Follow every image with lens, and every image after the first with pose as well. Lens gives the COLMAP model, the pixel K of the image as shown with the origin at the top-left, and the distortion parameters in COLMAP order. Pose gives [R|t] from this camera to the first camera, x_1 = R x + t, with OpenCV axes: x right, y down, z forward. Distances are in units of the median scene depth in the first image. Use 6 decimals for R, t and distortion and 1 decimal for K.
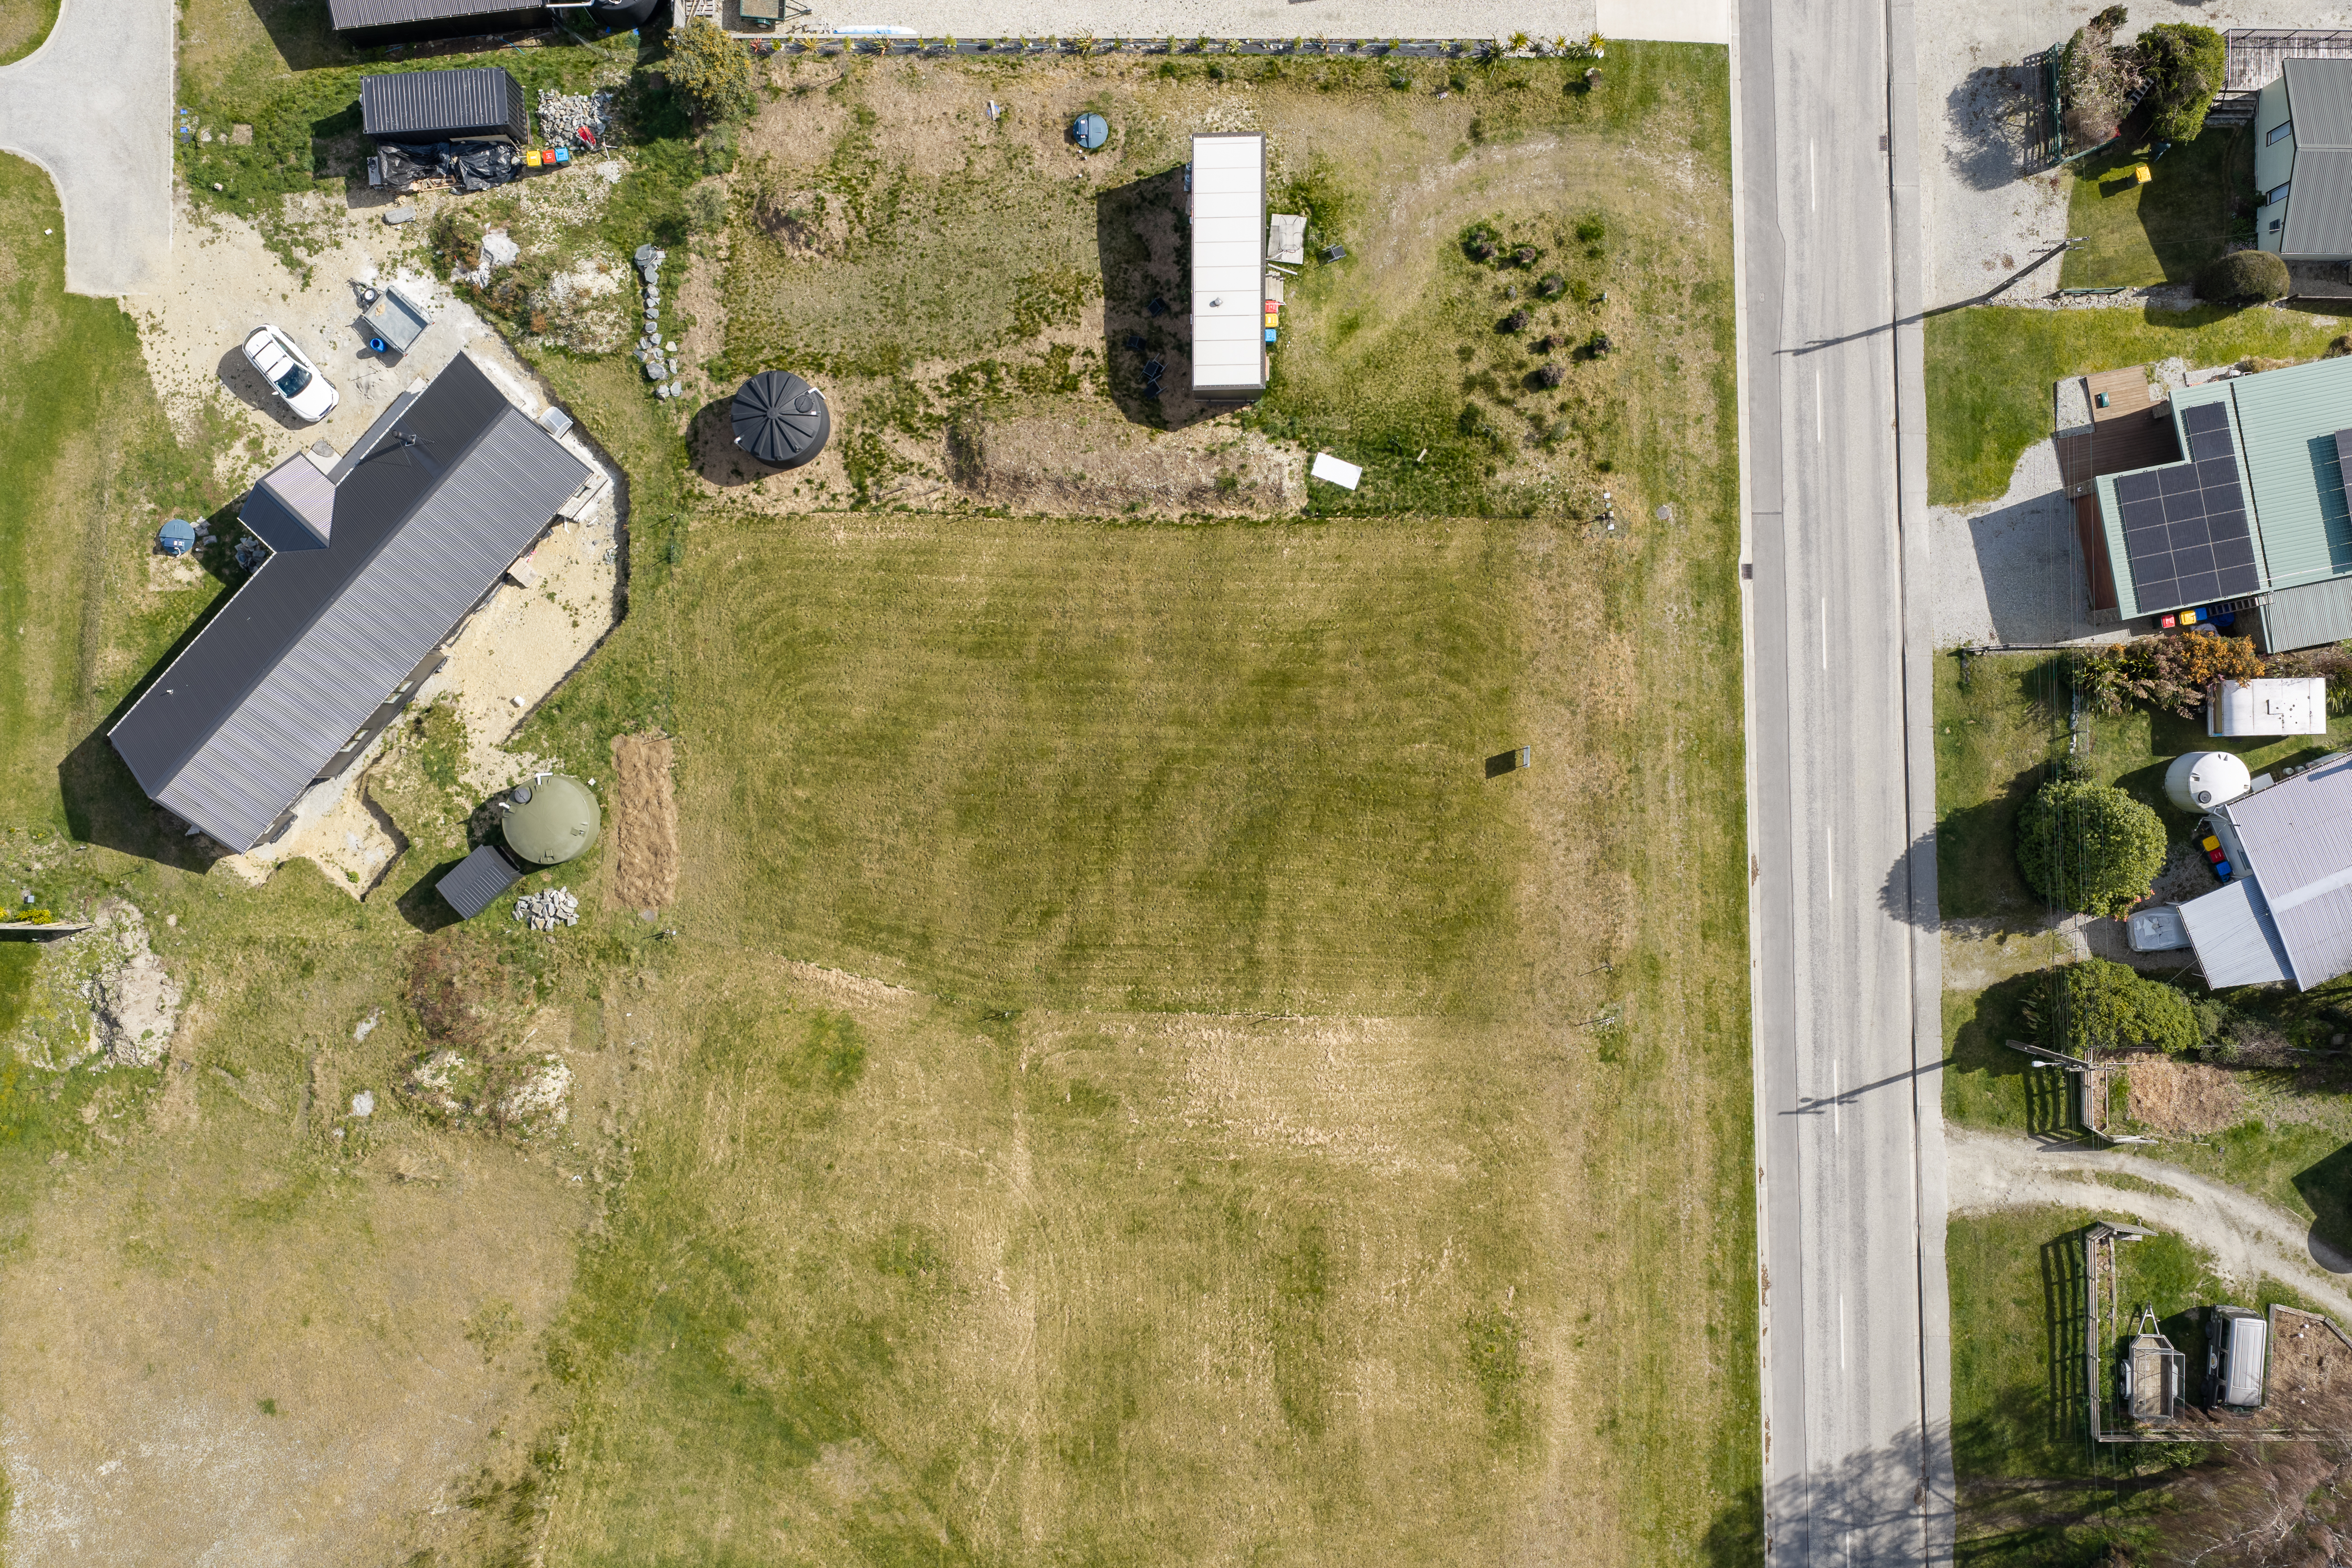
lens RADIAL K [[1963.4, 0, 1175.1], [0, 1963.4, 790.0], [0, 0, 1]] dist [0.022044, -0.009374]
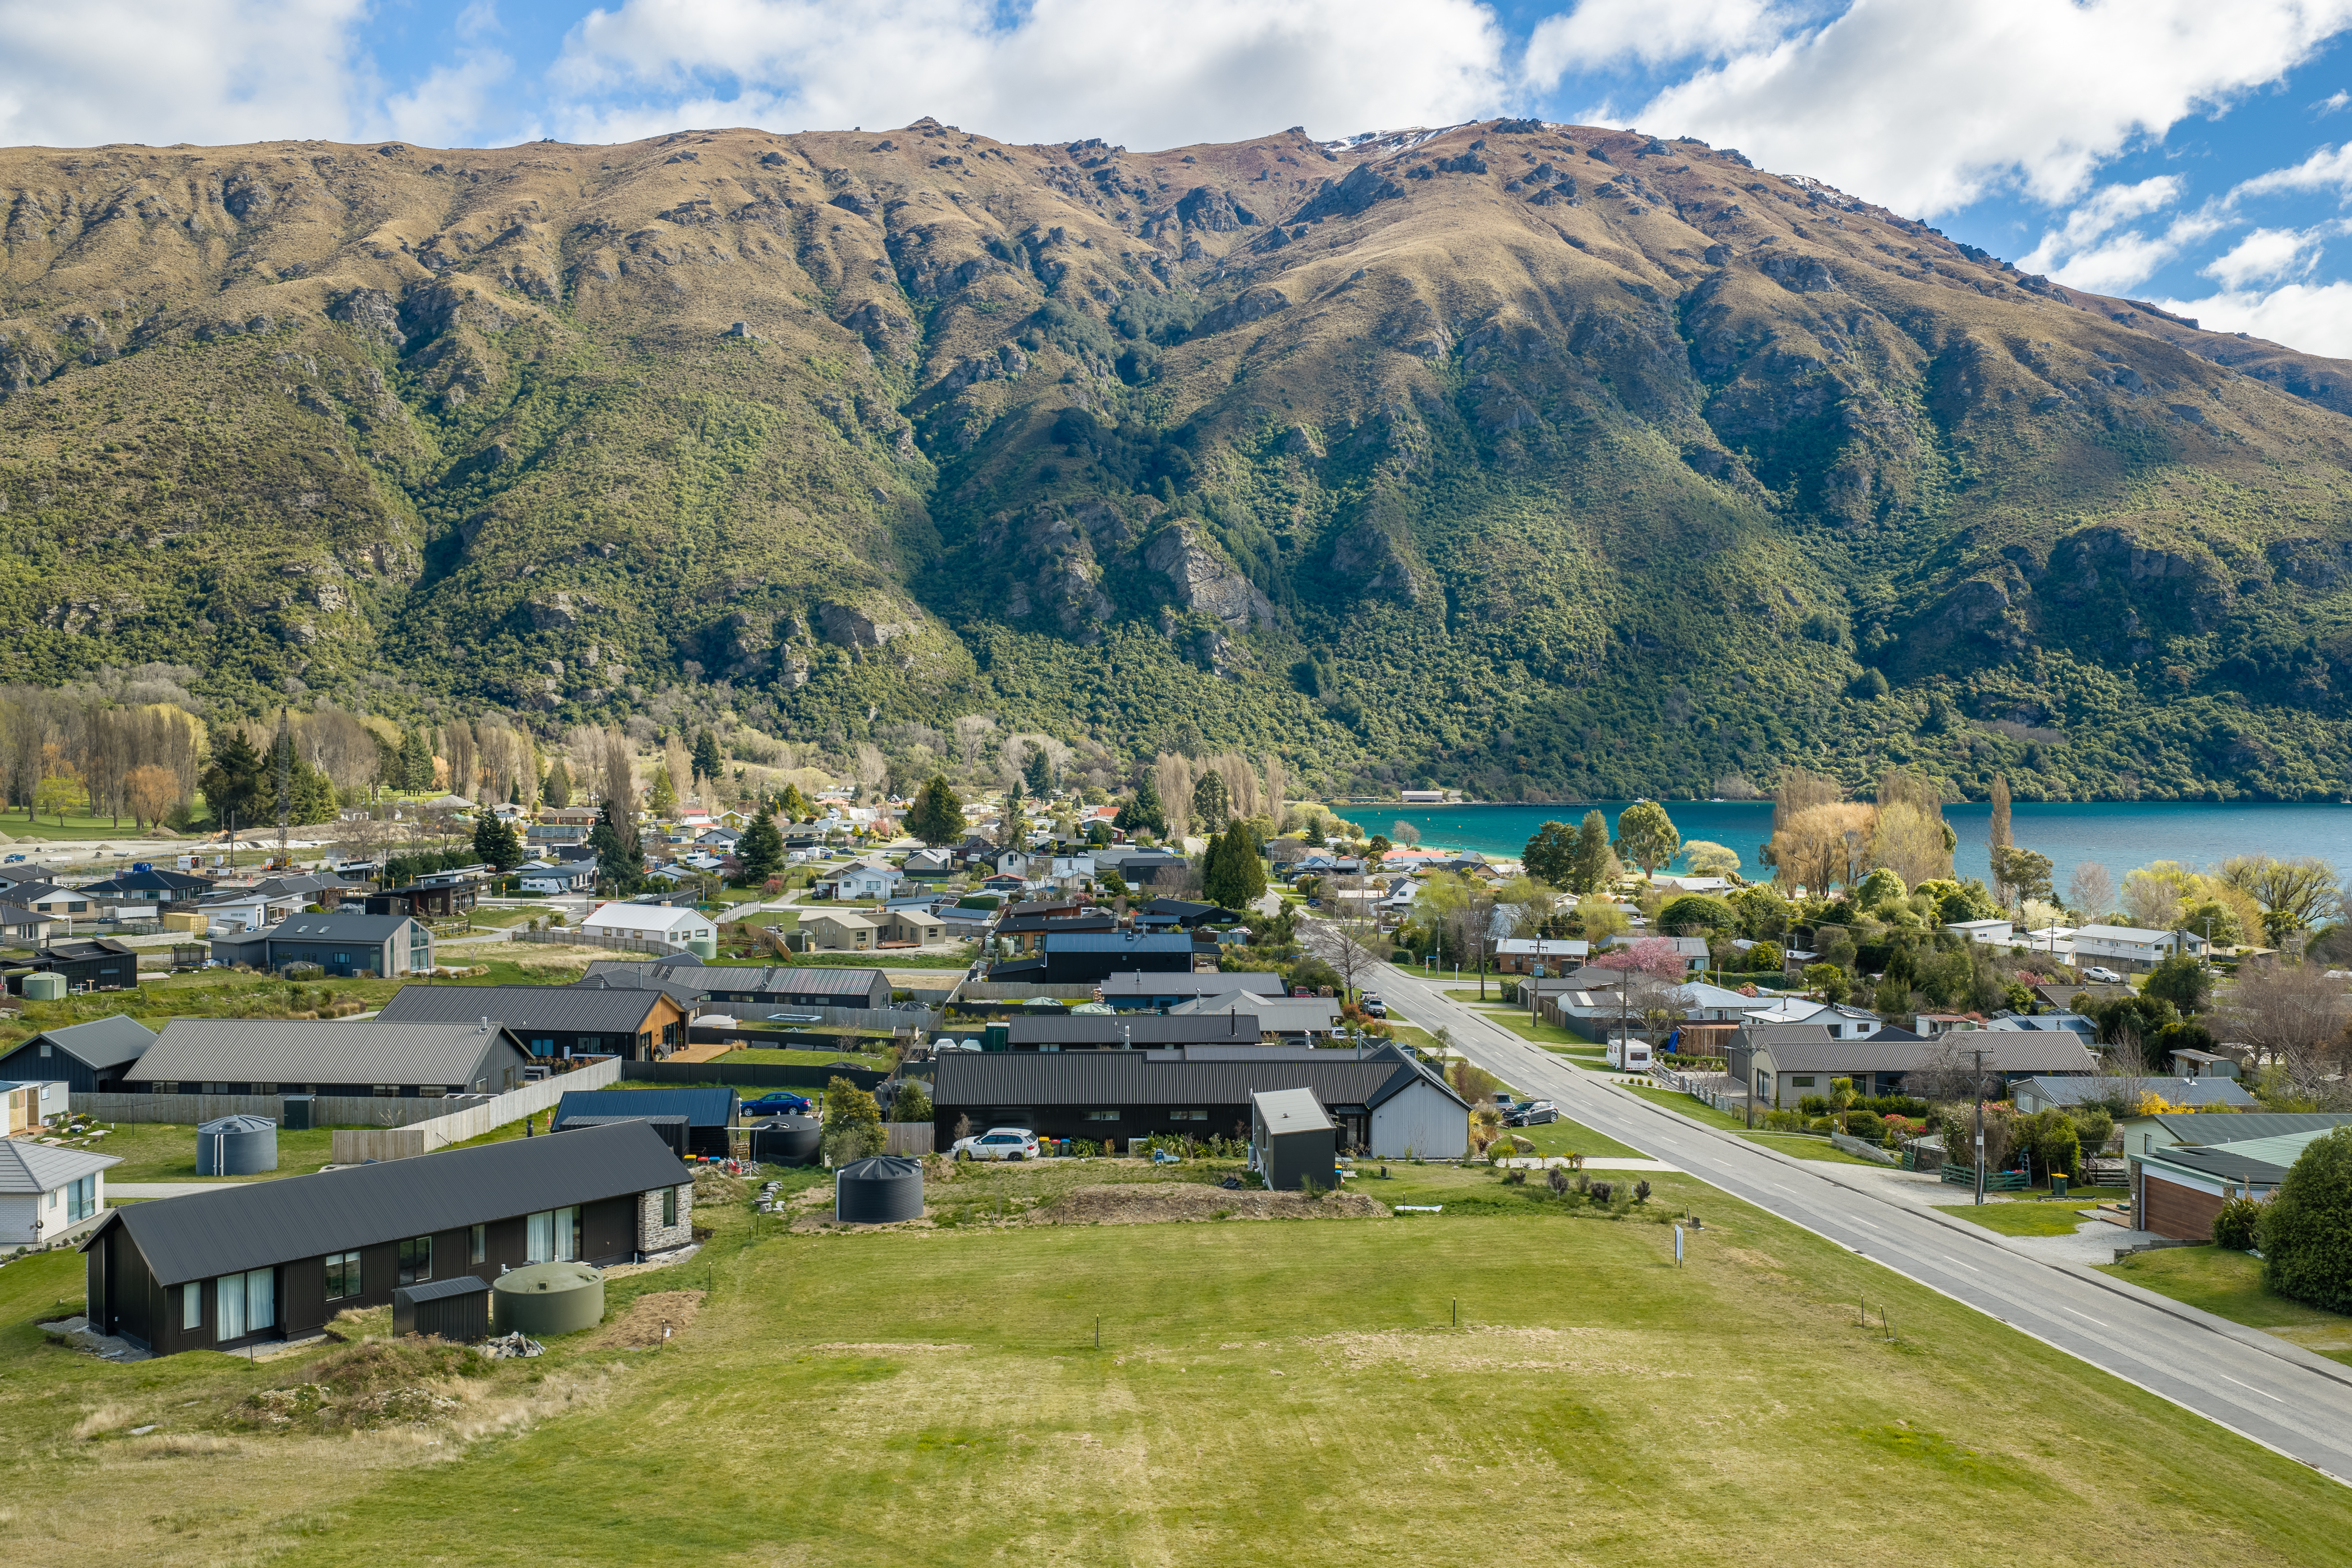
lens RADIAL K [[1963.4, 0, 1175.1], [0, 1963.4, 790.0], [0, 0, 1]] dist [0.022044, -0.009374]
pose [[0.999296, -0.002128, 0.037450, -0.082121], [0.037462, 0.005807, -0.999281, 0.853328], [0.001909, 0.999981, 0.005883, 0.775018]]
